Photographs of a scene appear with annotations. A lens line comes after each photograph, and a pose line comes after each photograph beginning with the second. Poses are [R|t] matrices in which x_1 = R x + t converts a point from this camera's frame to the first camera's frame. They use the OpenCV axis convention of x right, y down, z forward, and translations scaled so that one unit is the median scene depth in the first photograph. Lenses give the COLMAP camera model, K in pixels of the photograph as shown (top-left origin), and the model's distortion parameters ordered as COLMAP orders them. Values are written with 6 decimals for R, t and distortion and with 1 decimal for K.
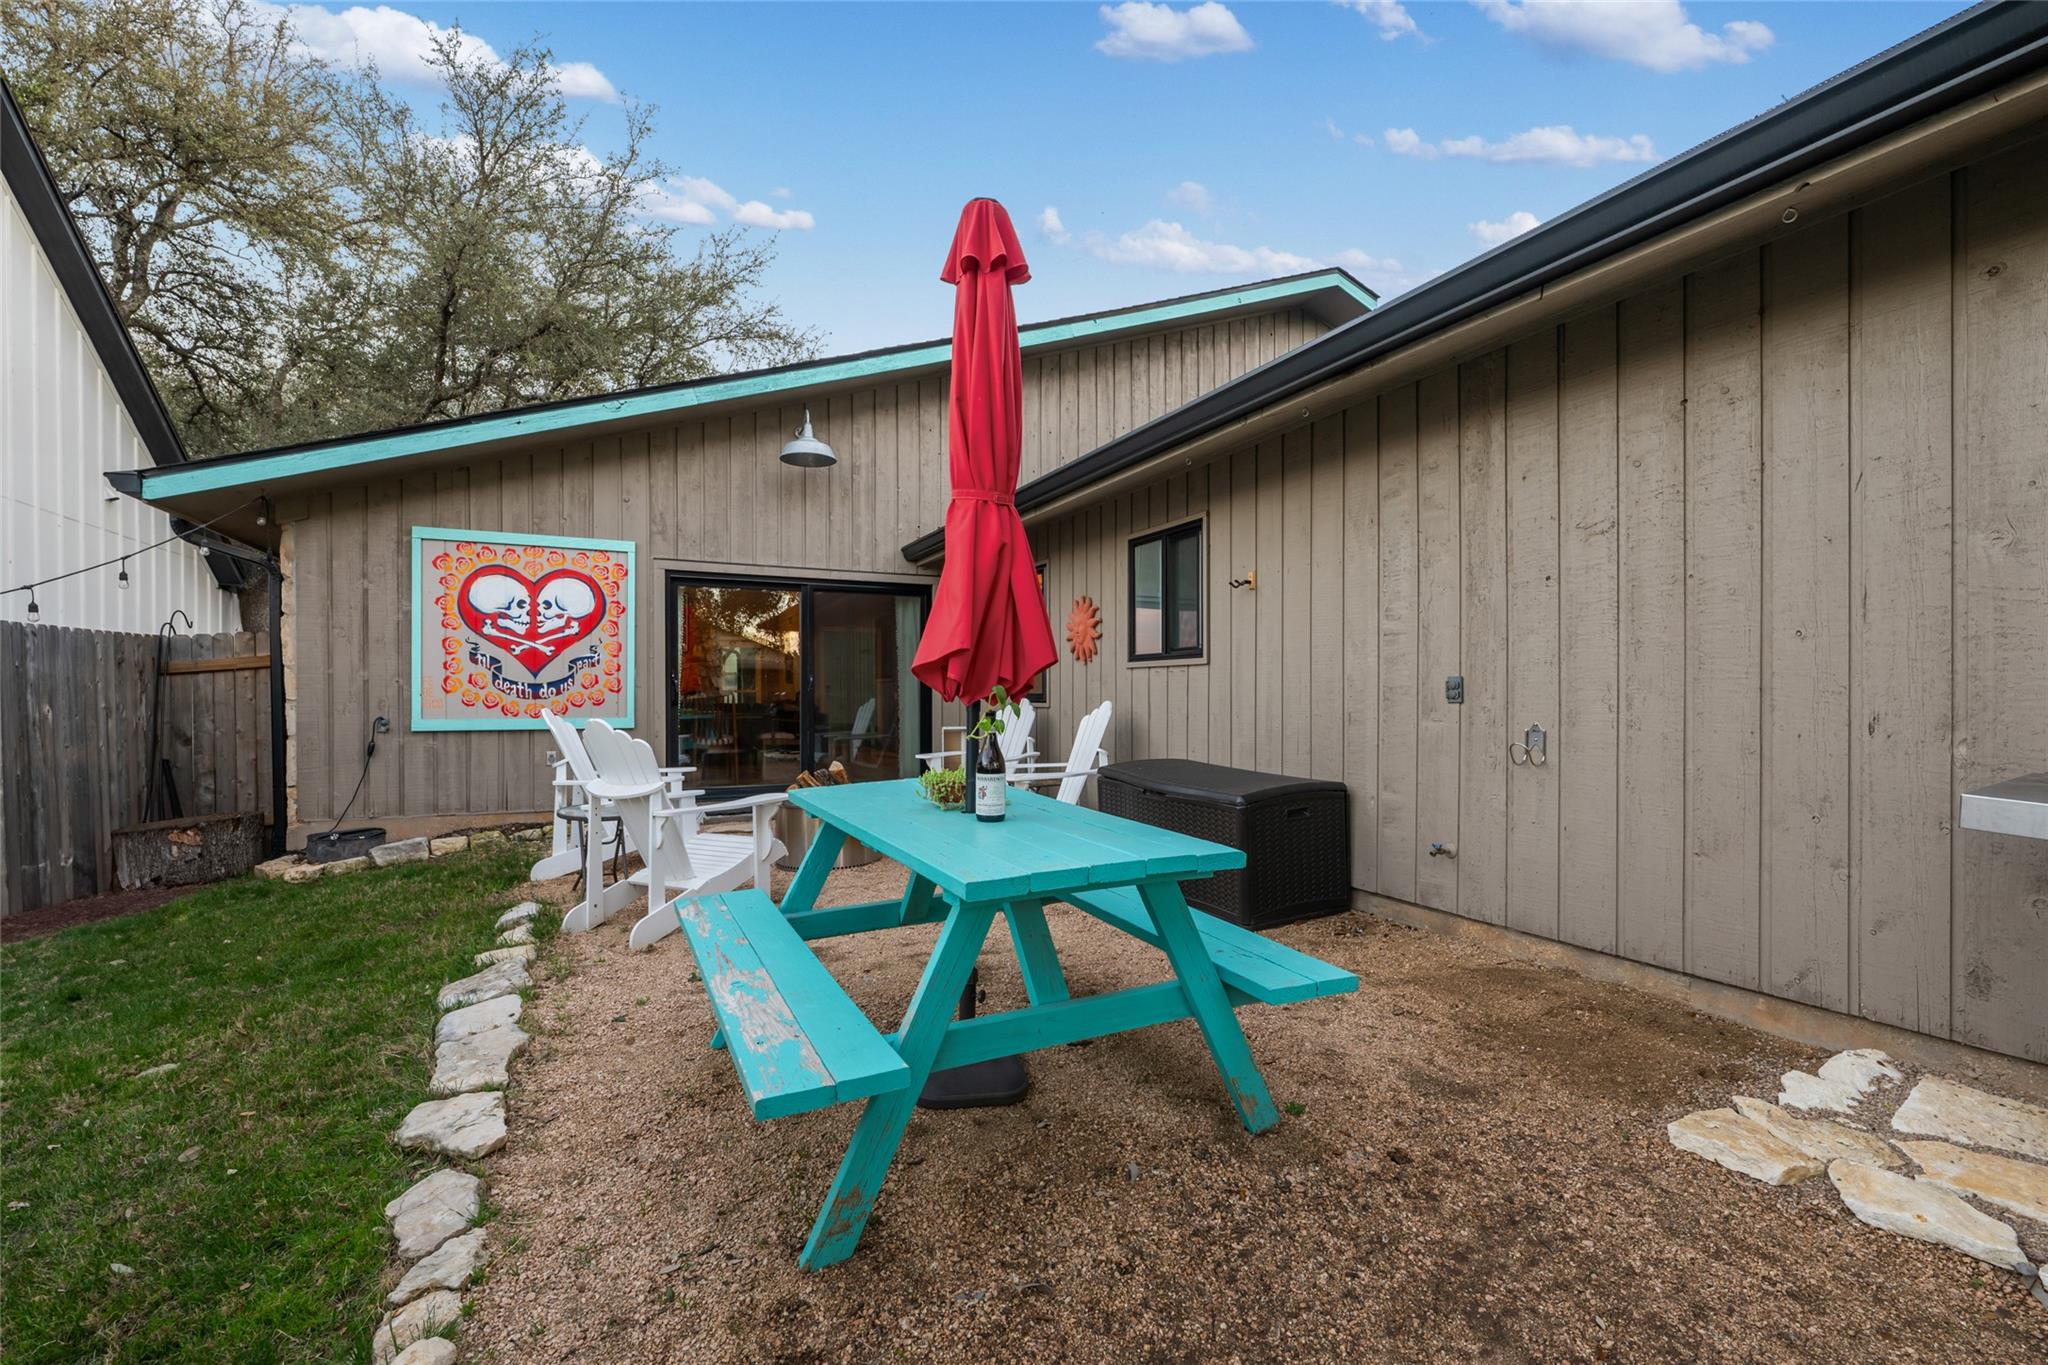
lens RADIAL K [[850.6, 0, 1019.0], [0, 850.6, 694.3], [0, 0, 1]] dist [-0.002412, 0.000114]
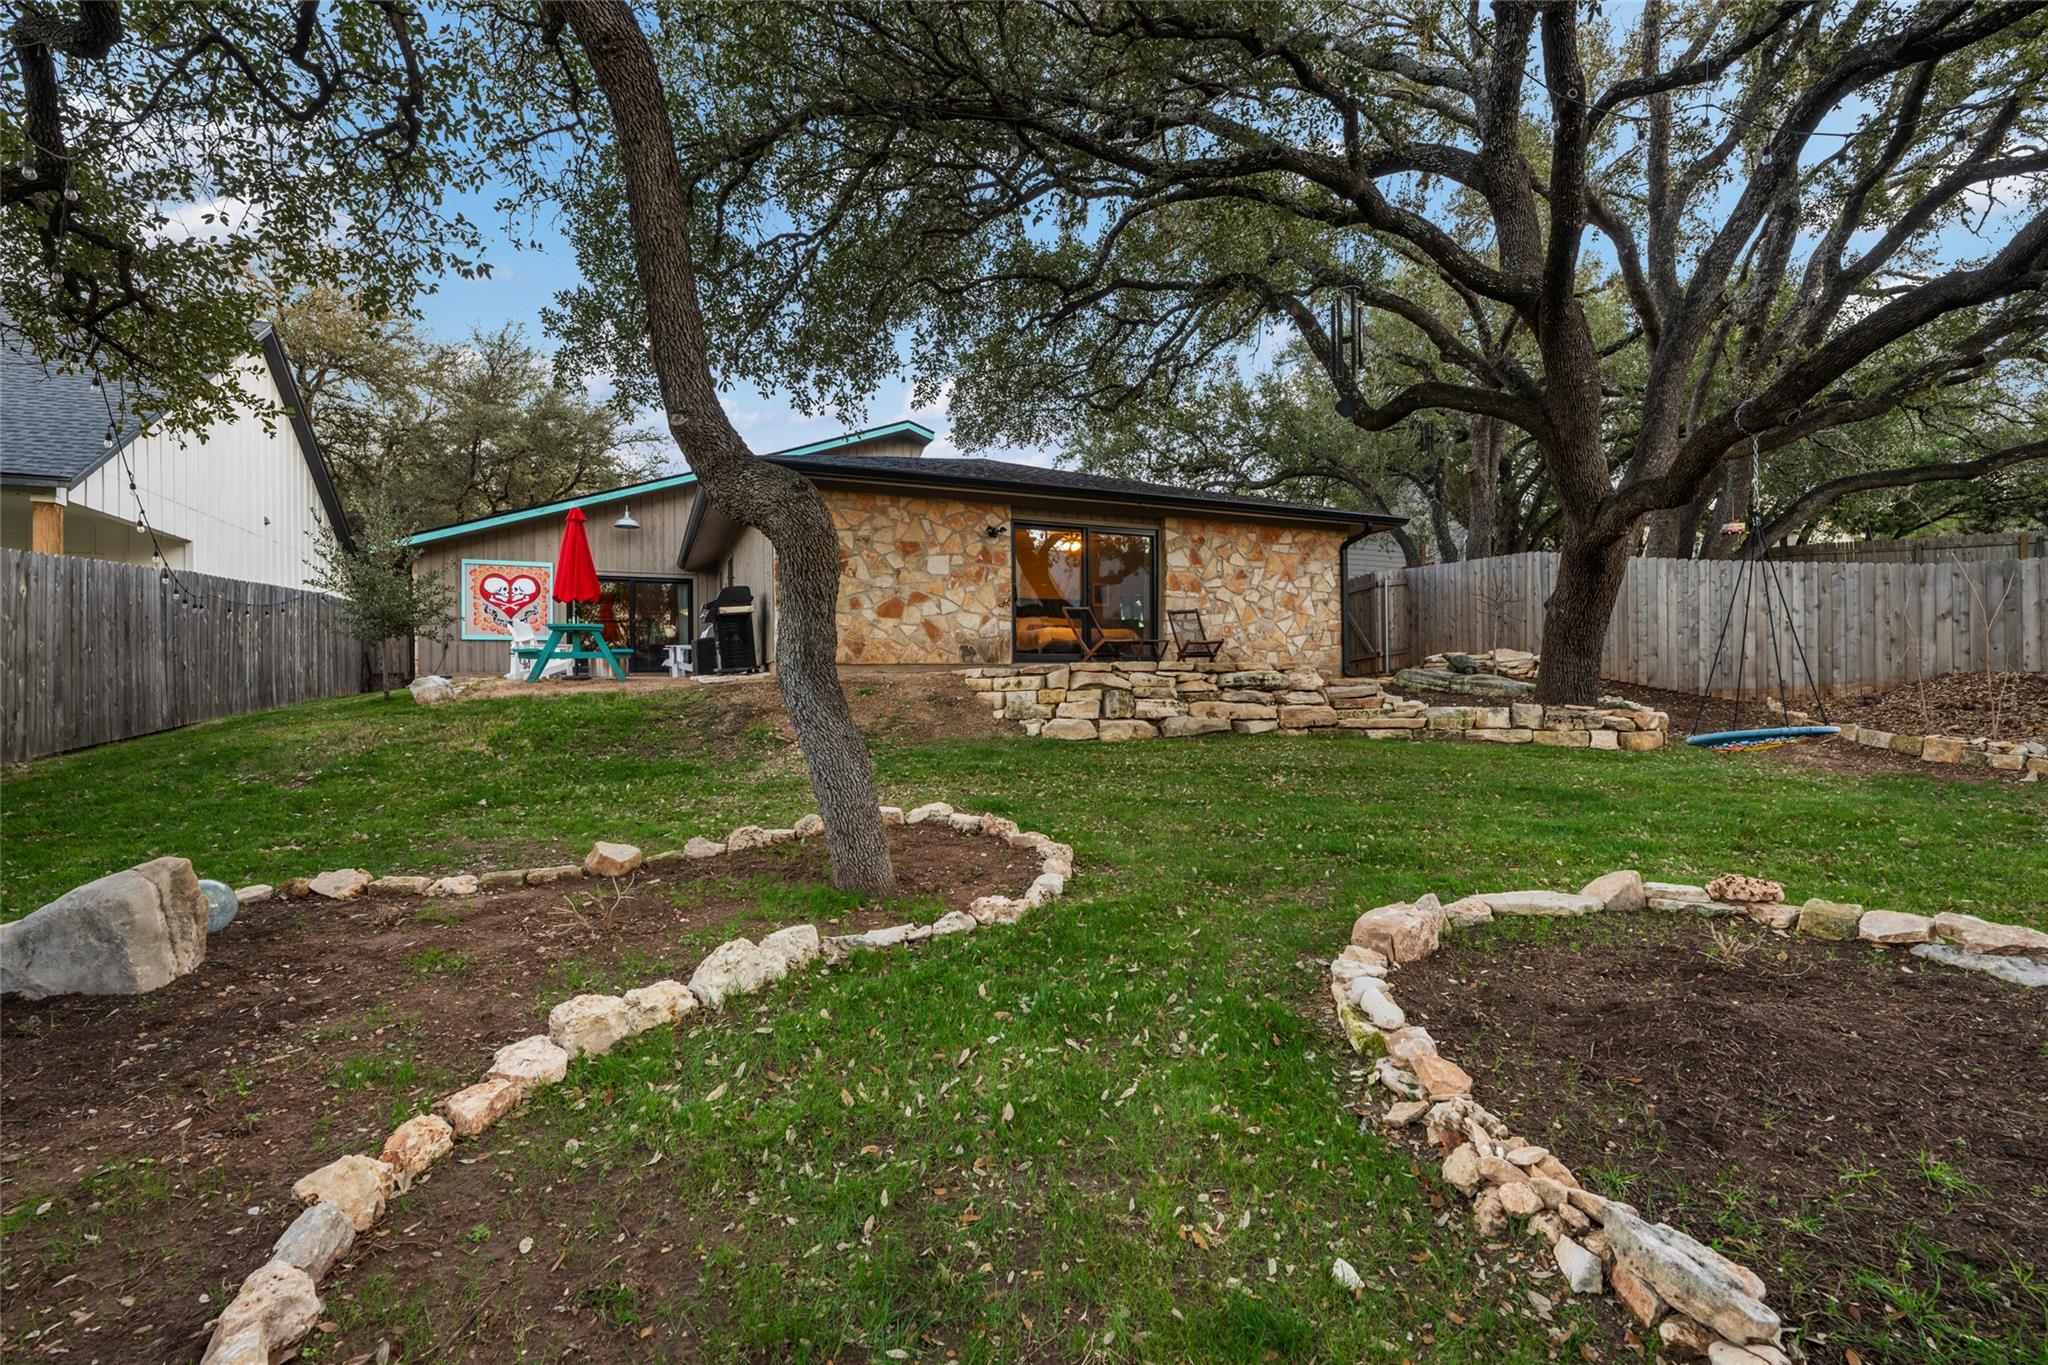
lens RADIAL K [[850.6, 0, 1029.8], [0, 850.6, 669.1], [0, 0, 1]] dist [-0.002412, 0.000114]
pose [[0.999988, -0.002436, -0.004137, 0.927288], [0.002438, 0.999997, 0.000519, 0.126015], [0.004135, -0.000529, 0.999991, -1.431106]]
